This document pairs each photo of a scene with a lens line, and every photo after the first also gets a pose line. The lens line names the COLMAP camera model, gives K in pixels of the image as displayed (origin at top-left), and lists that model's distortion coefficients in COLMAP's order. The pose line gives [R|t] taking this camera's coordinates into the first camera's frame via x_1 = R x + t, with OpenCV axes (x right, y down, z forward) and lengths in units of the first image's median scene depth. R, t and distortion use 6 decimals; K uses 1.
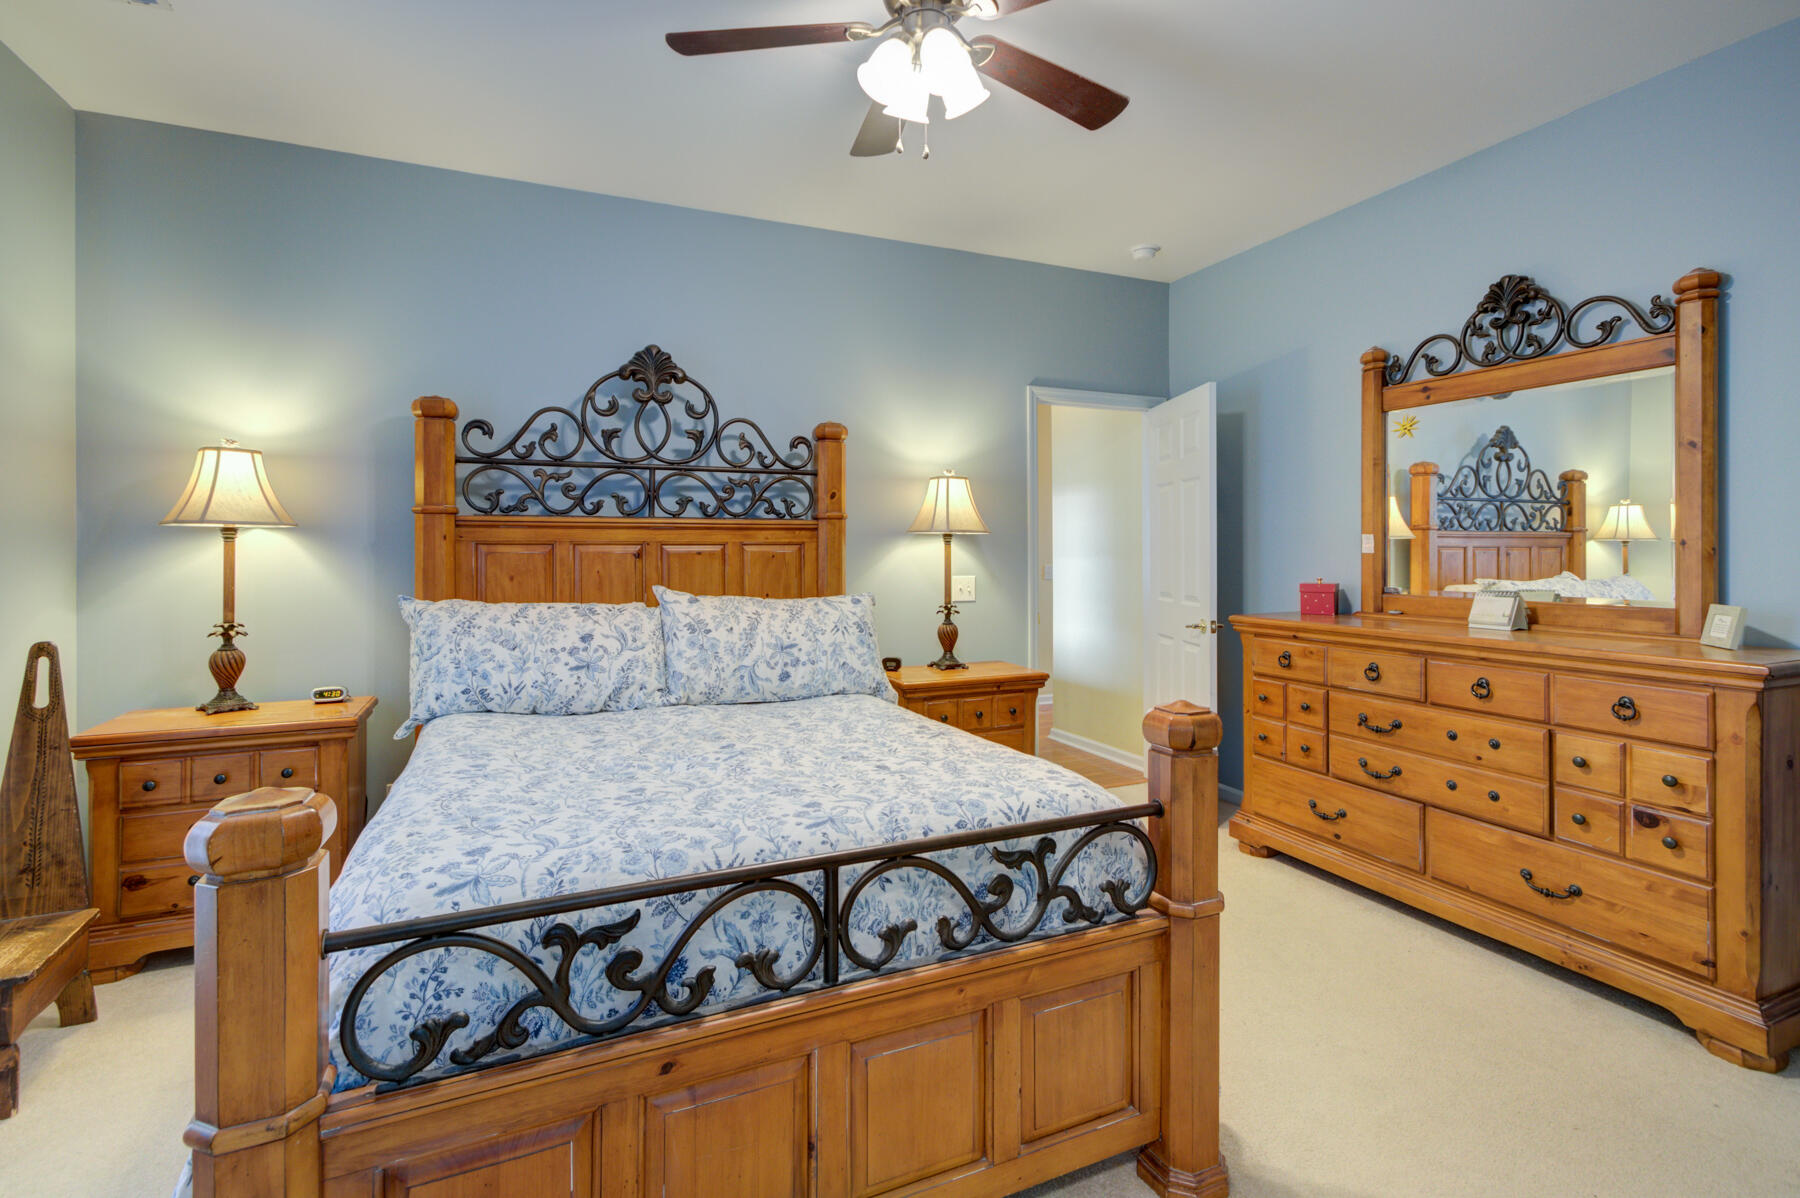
lens RADIAL K [[837.8, 0, 901.6], [0, 837.8, 550.9], [0, 0, 1]] dist [0.000604, 0.000005]
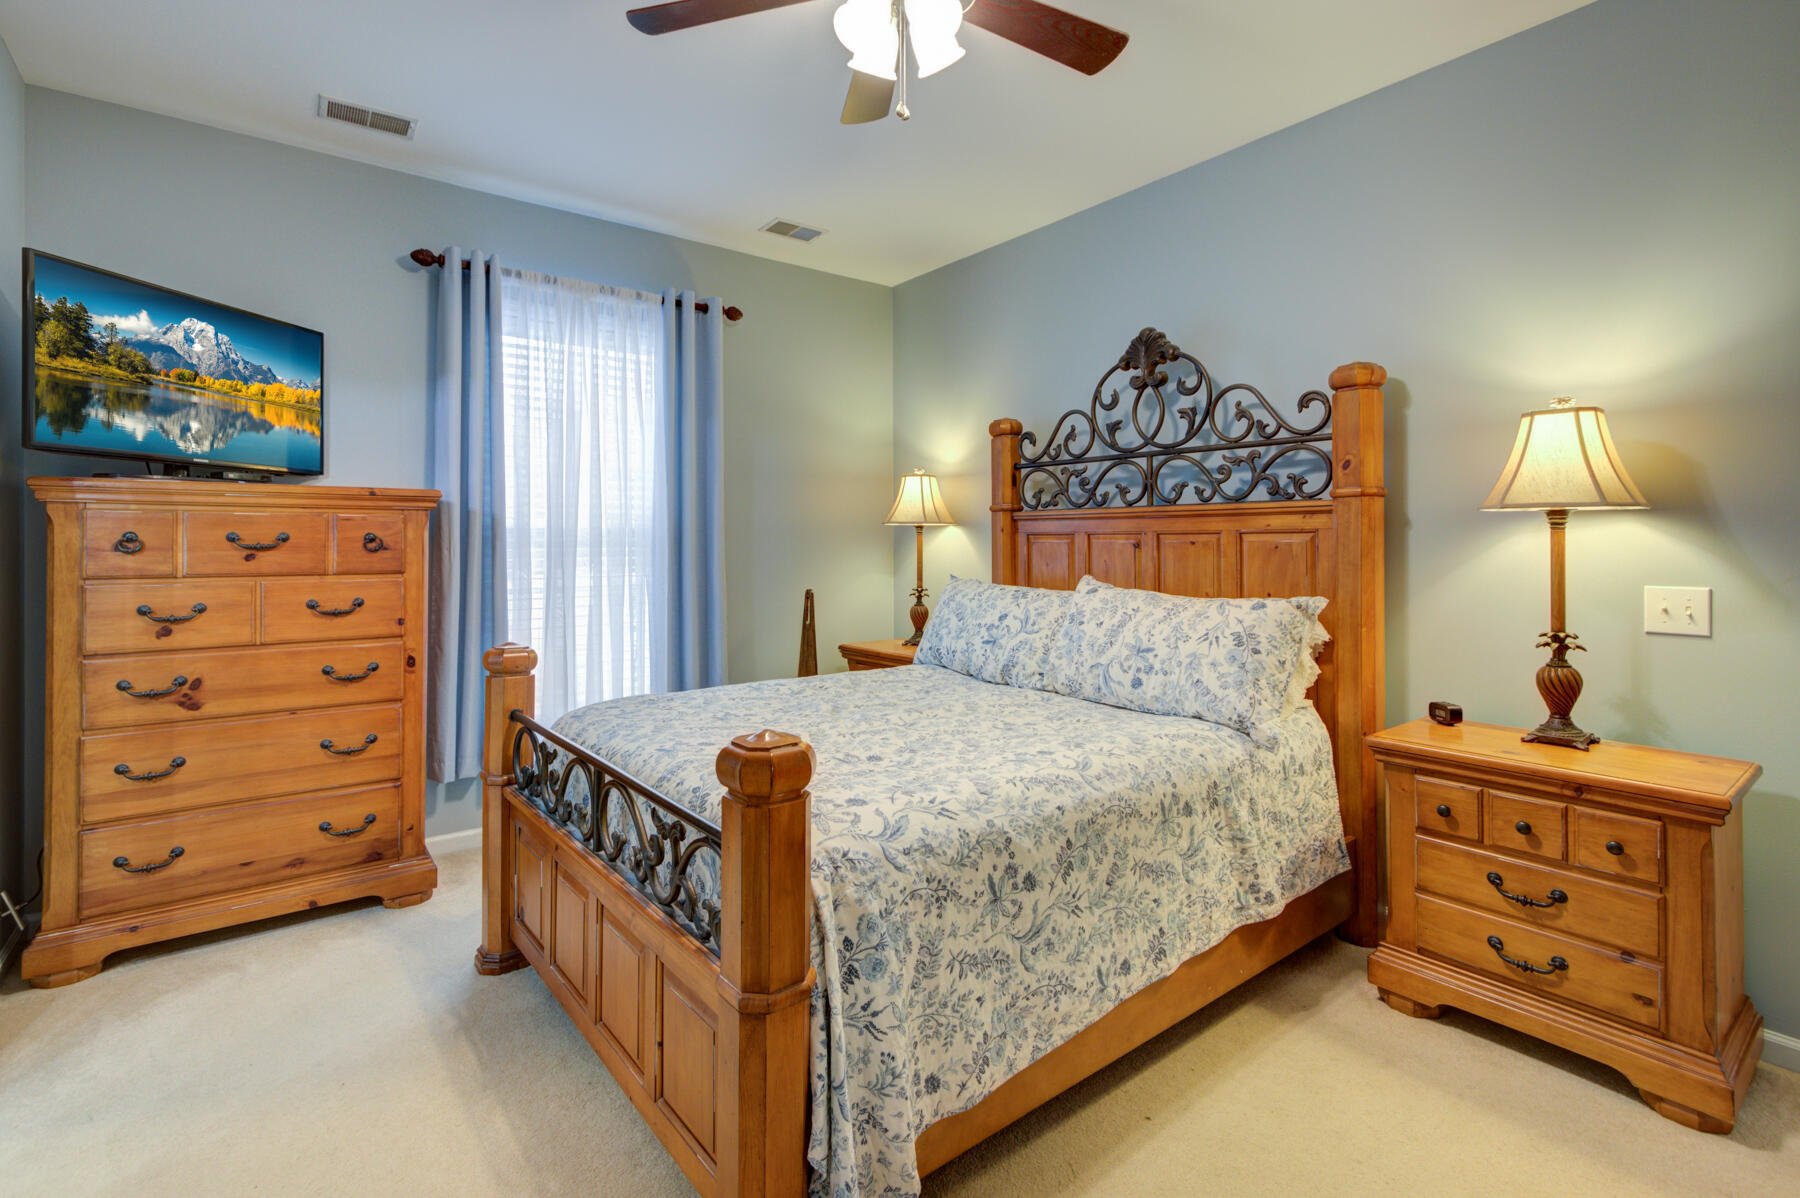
lens RADIAL K [[857.6, 0, 901.8], [0, 857.6, 546.0], [0, 0, 1]] dist [0.001349, 0.000261]
pose [[0.263464, 0.003381, -0.964663, 0.608195], [0.000168, 0.999994, 0.003551, 0.002624], [0.964669, -0.001098, 0.263462, 0.483955]]
